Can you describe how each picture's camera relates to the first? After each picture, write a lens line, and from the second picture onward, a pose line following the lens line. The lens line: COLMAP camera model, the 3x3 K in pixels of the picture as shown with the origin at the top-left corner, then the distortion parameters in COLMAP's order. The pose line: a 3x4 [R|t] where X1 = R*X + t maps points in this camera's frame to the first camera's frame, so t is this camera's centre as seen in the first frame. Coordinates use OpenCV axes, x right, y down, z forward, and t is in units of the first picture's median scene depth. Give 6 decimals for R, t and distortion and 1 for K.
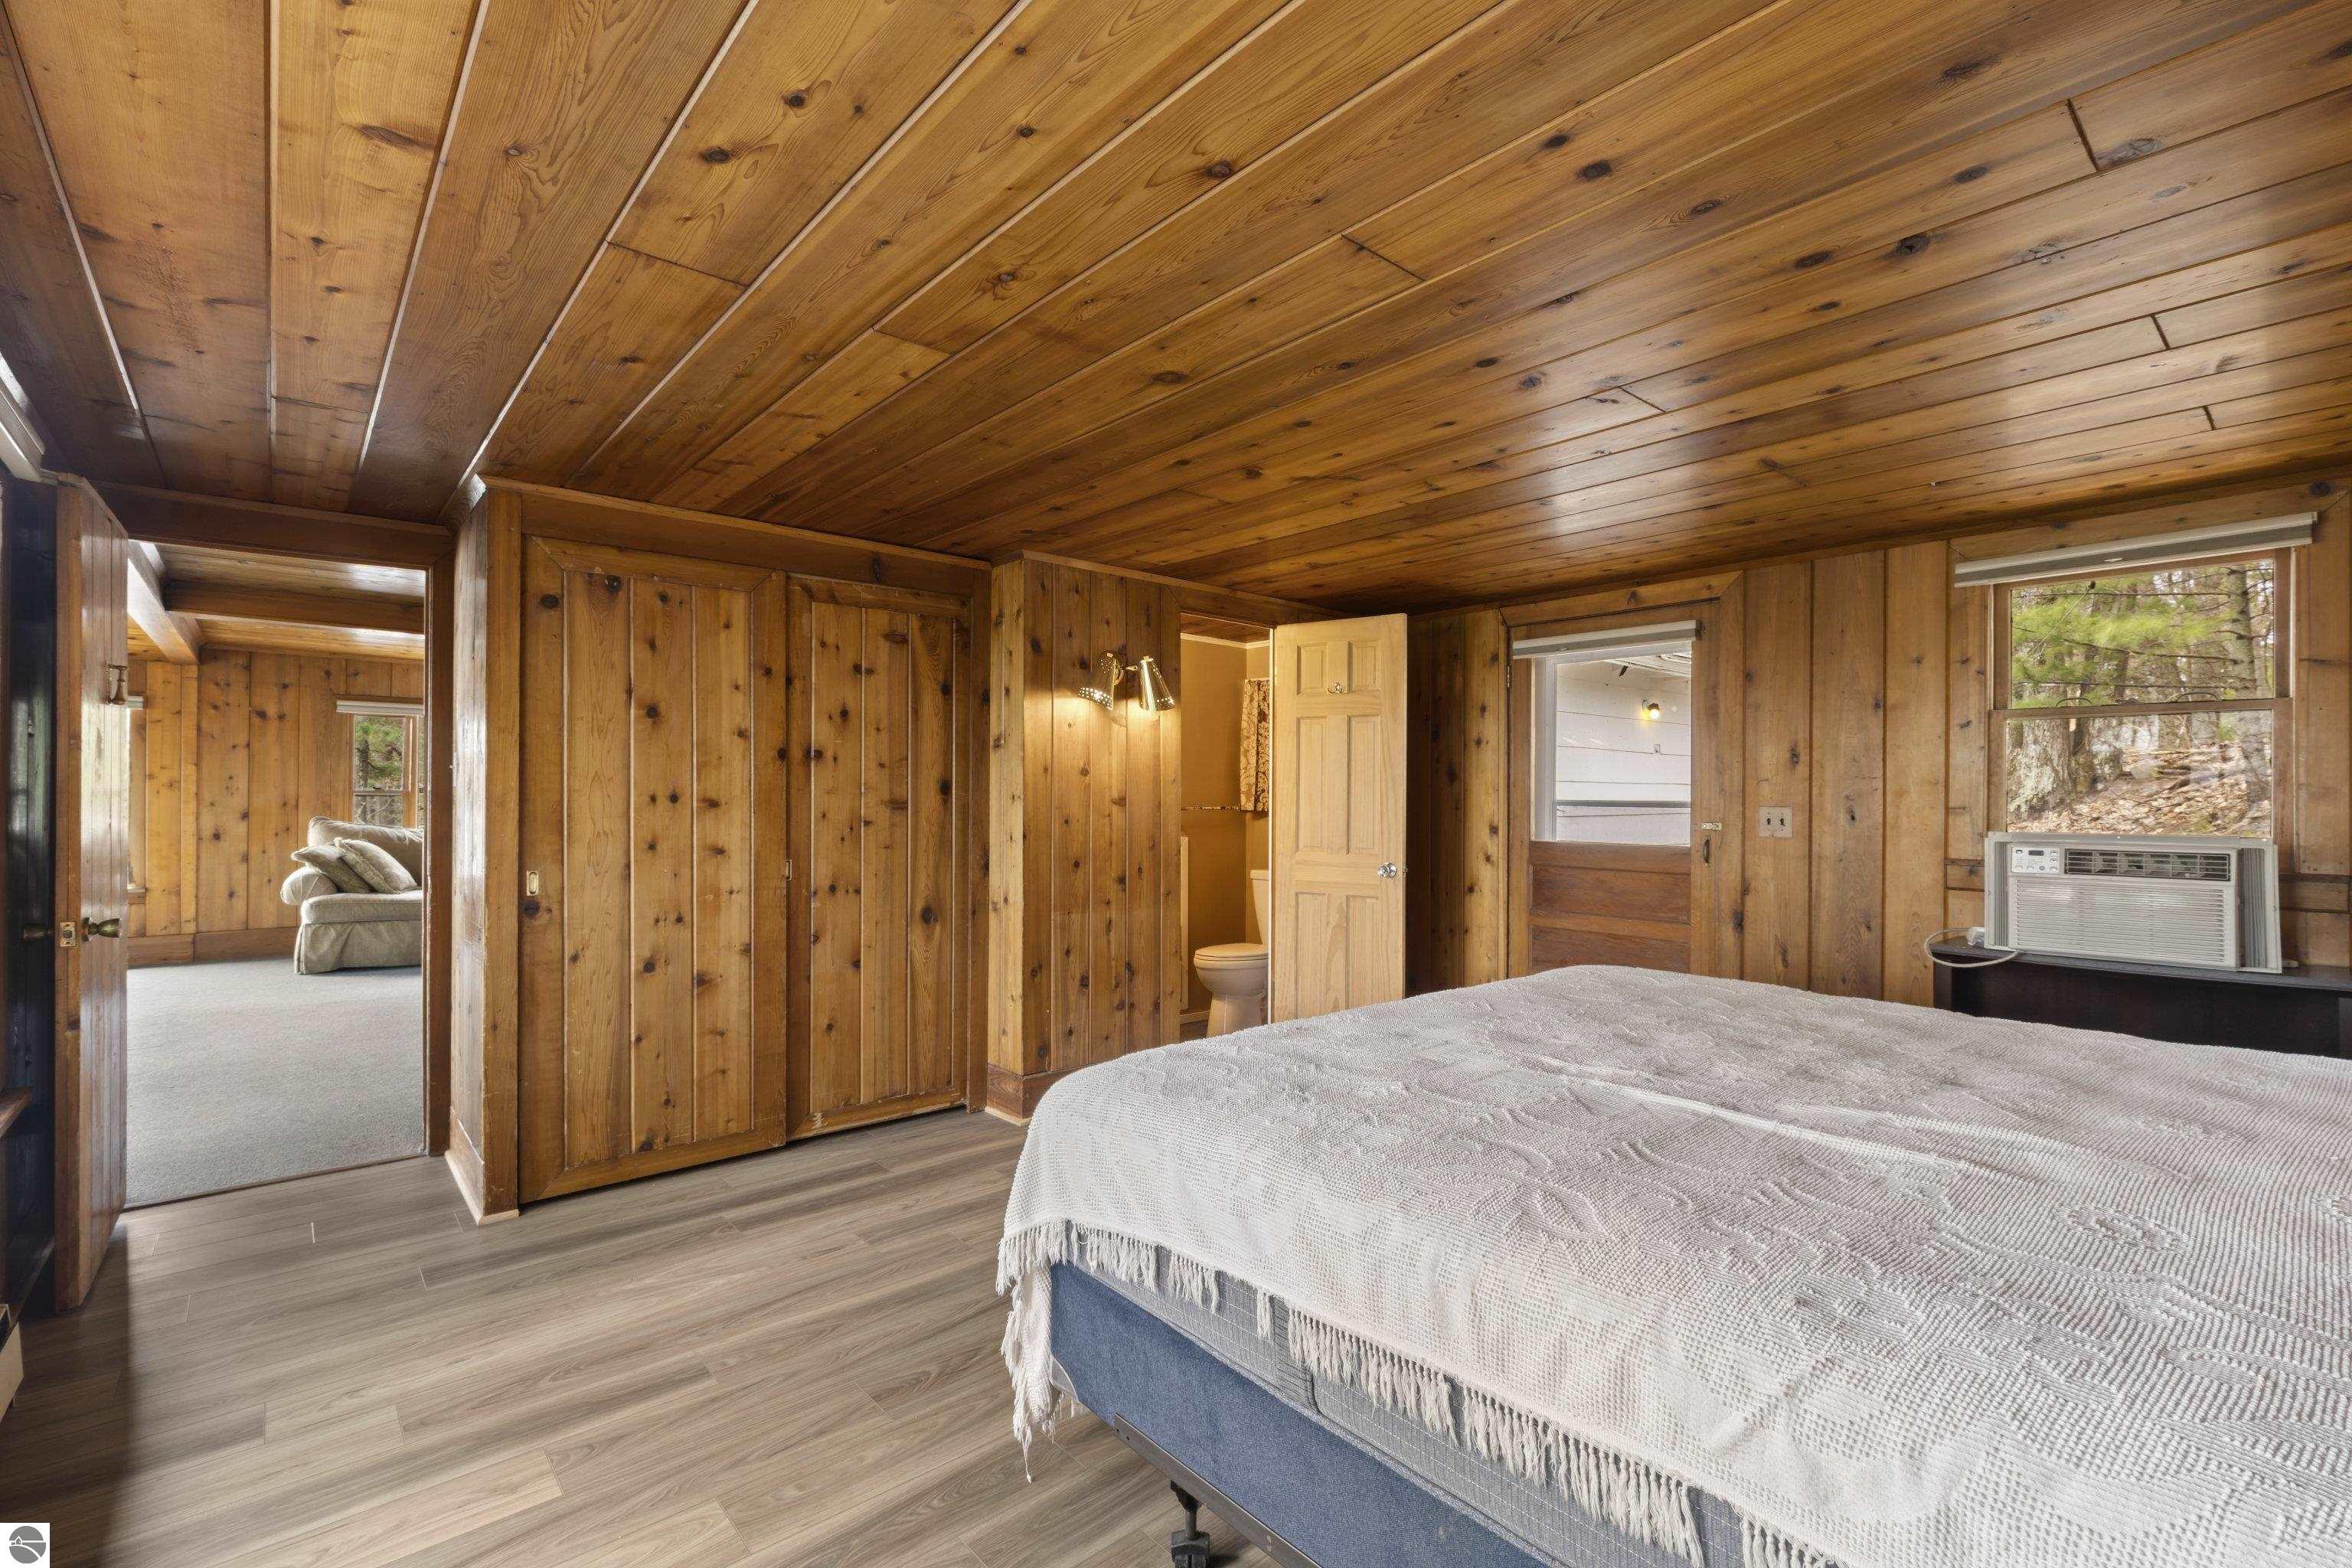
lens RADIAL K [[1051.3, 0, 1181.4], [0, 1051.3, 775.3], [0, 0, 1]] dist [0.001832, -0.000060]
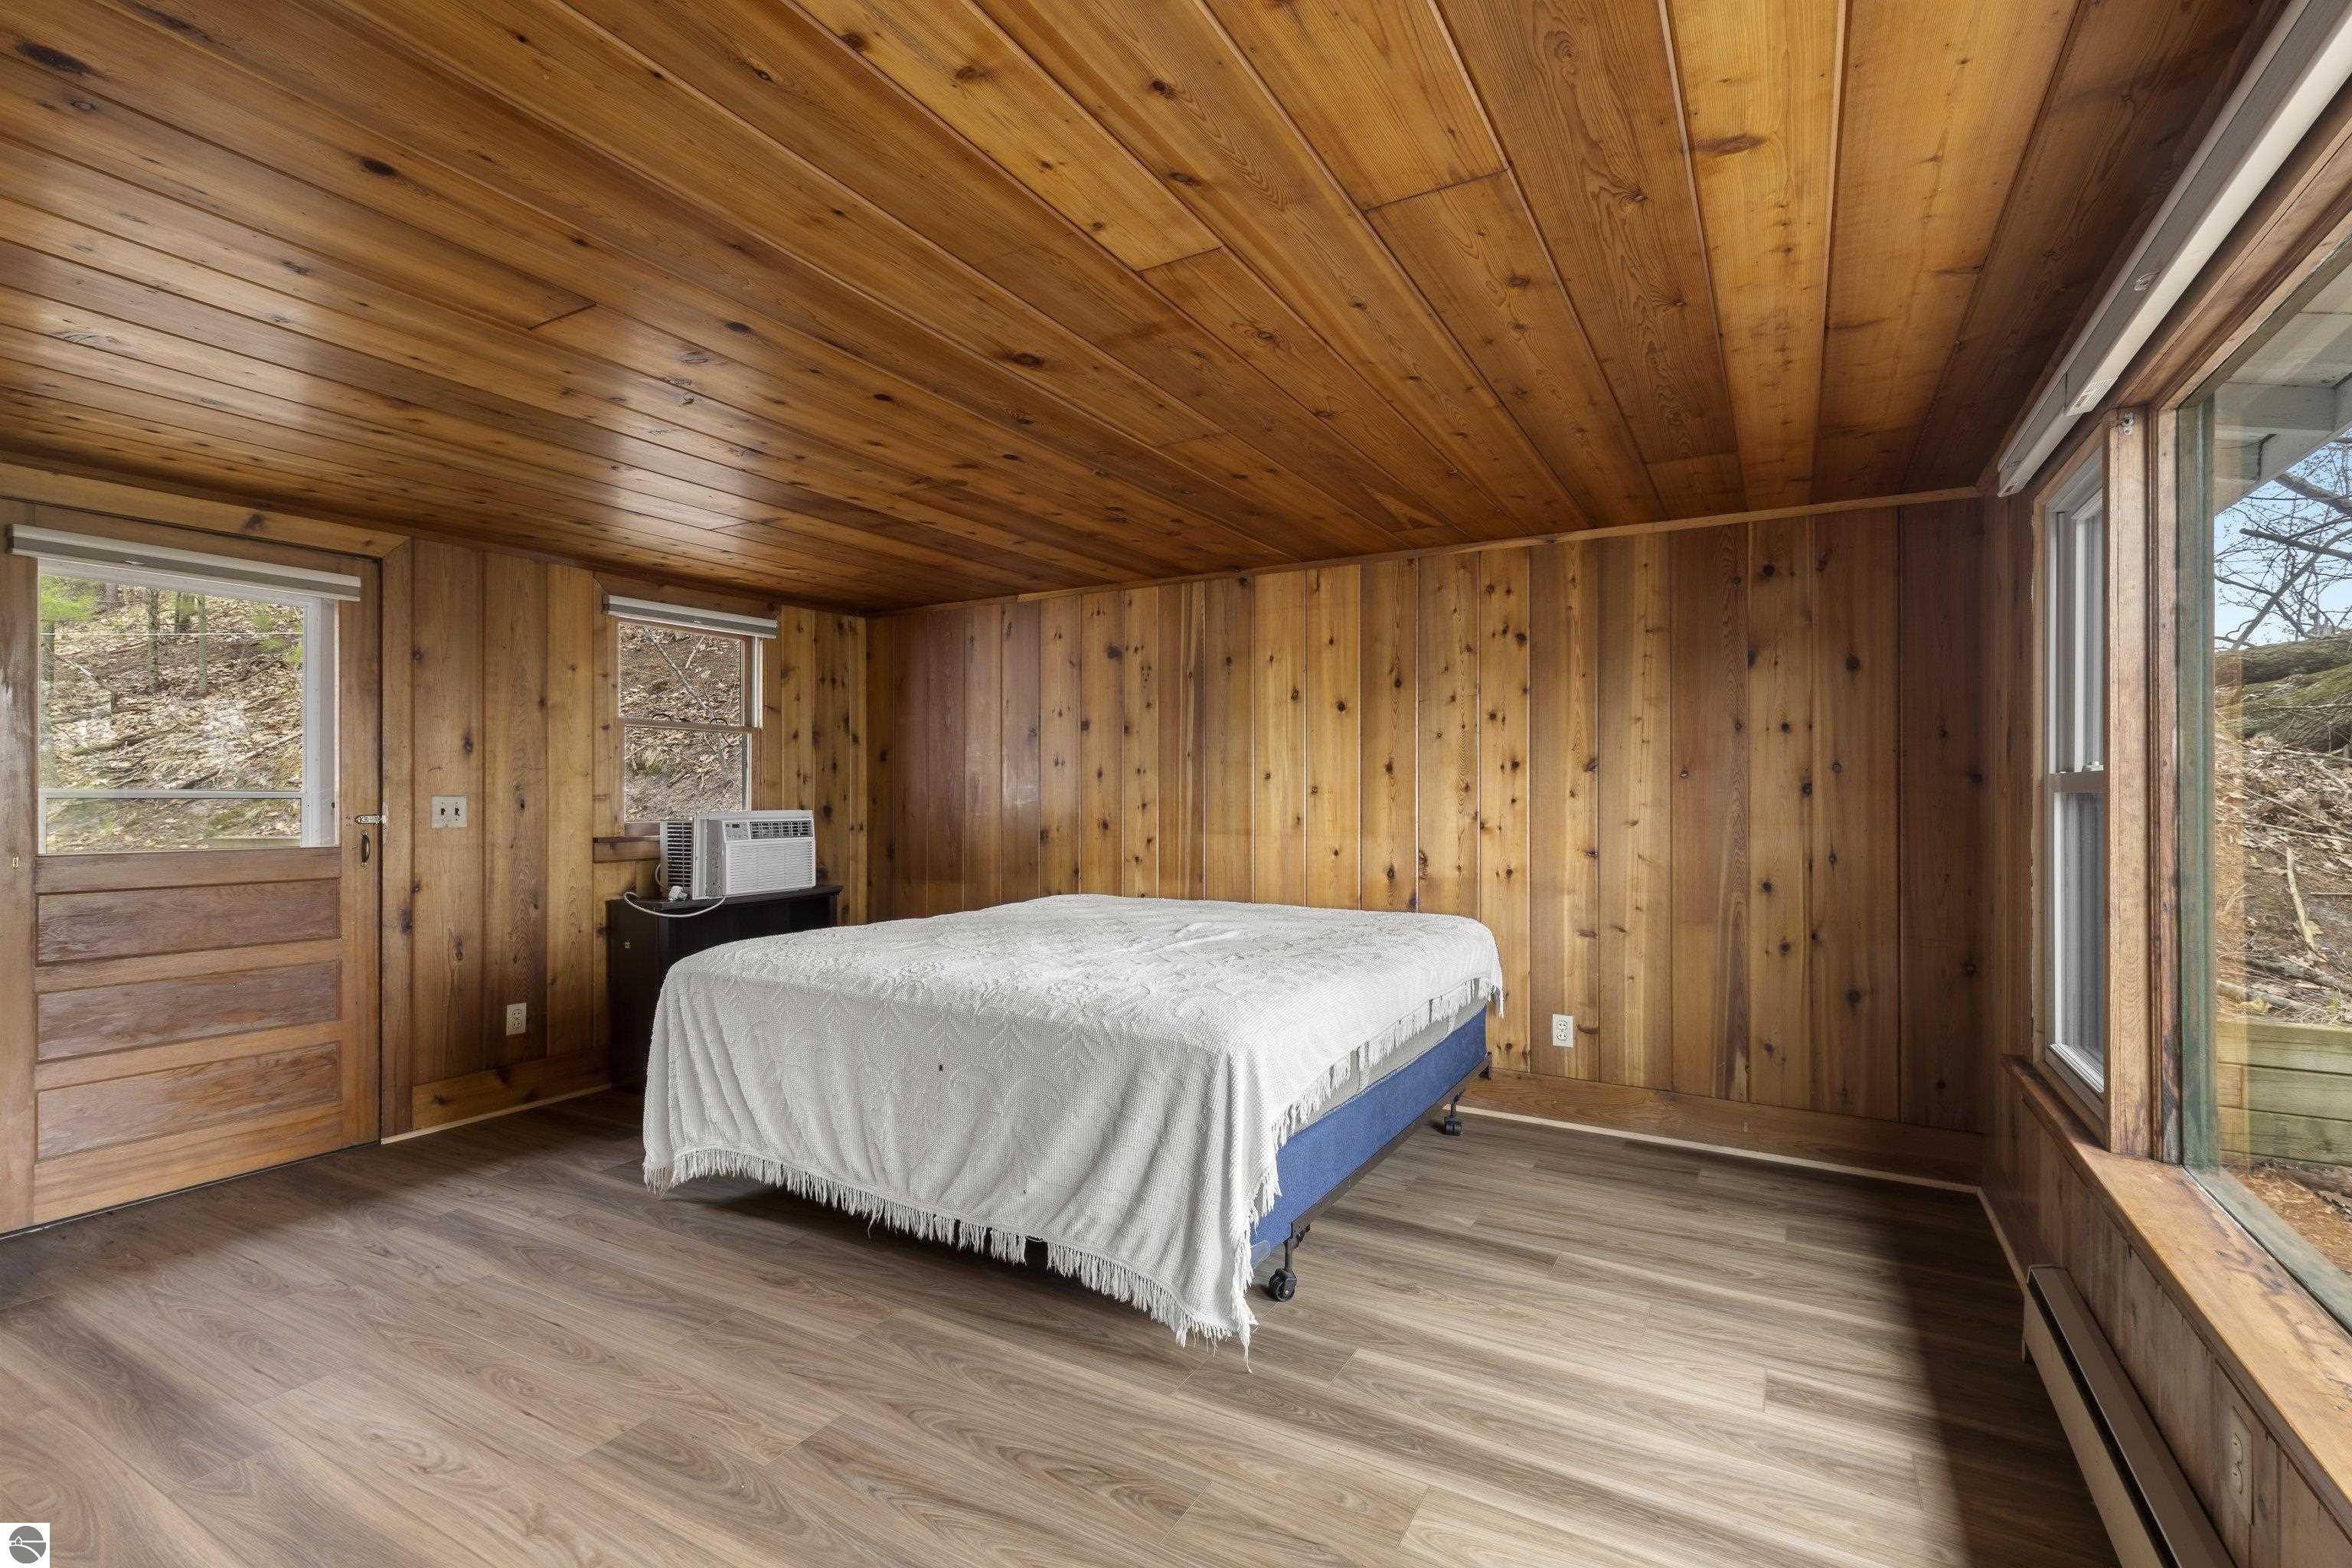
lens RADIAL K [[1064.2, 0, 1199.2], [0, 1064.2, 778.0], [0, 0, 1]] dist [0.002967, 0.000485]
pose [[-0.344919, 0.006445, 0.938610, -0.593907], [-0.022864, 0.999622, -0.015266, 0.012770], [-0.938354, -0.026726, -0.344642, 0.704656]]
